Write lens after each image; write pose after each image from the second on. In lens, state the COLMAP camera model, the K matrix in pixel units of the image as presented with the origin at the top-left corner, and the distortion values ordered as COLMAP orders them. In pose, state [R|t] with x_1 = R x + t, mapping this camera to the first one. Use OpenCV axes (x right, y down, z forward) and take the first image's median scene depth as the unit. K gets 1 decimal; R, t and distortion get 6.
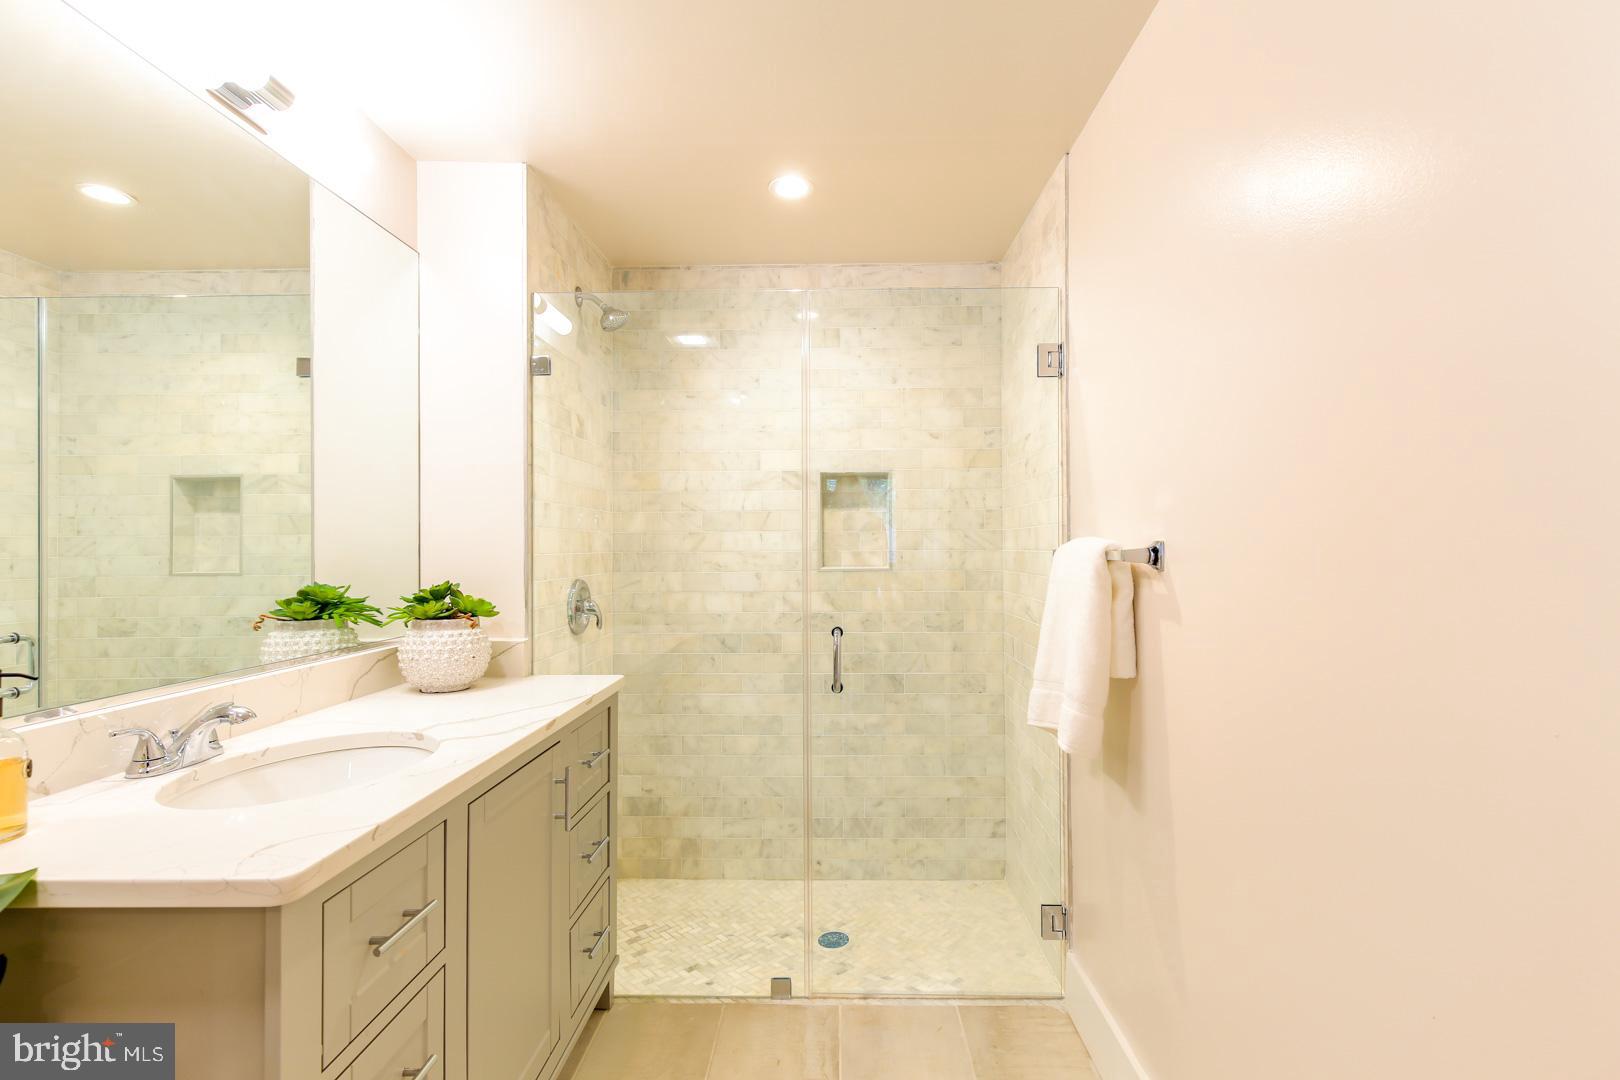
lens RADIAL K [[739.6, 0, 806.4], [0, 739.6, 547.1], [0, 0, 1]] dist [0.003802, 0.000269]
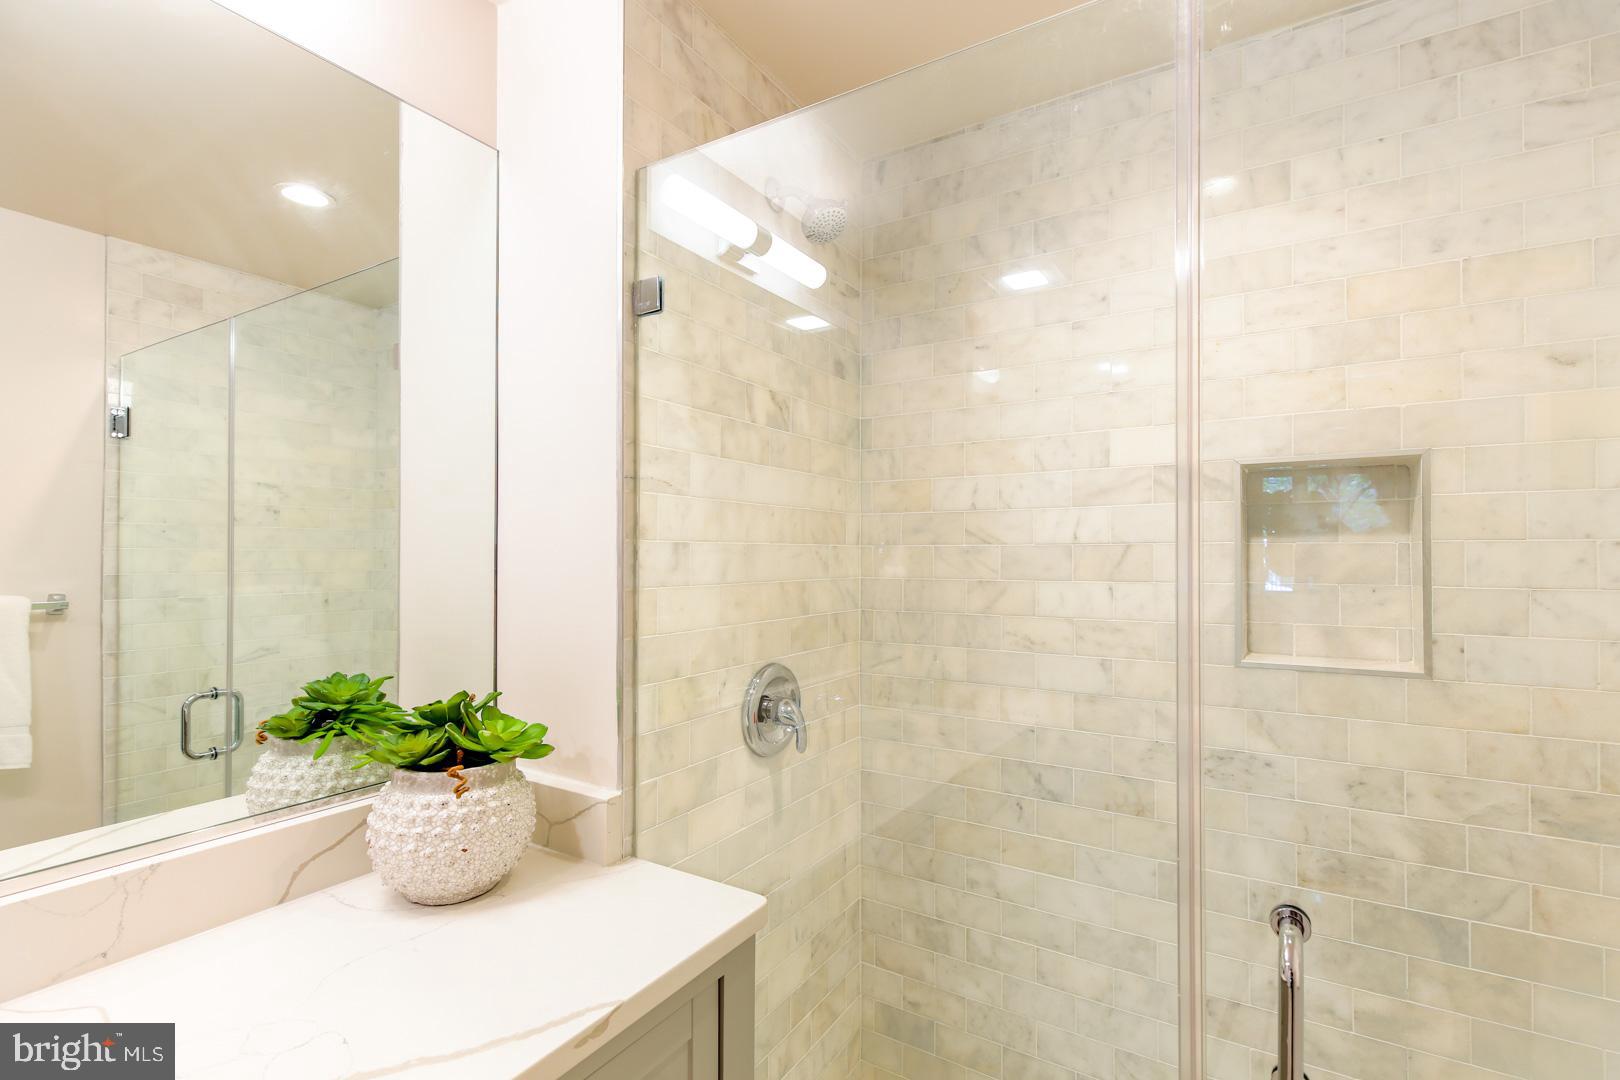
lens RADIAL K [[739.6, 0, 806.4], [0, 739.6, 547.1], [0, 0, 1]] dist [0.003802, 0.000269]
pose [[0.866705, 0.000179, -0.498821, 0.013995], [-0.005289, 0.999947, -0.008830, -0.040680], [0.498793, 0.010292, 0.866660, 0.435246]]
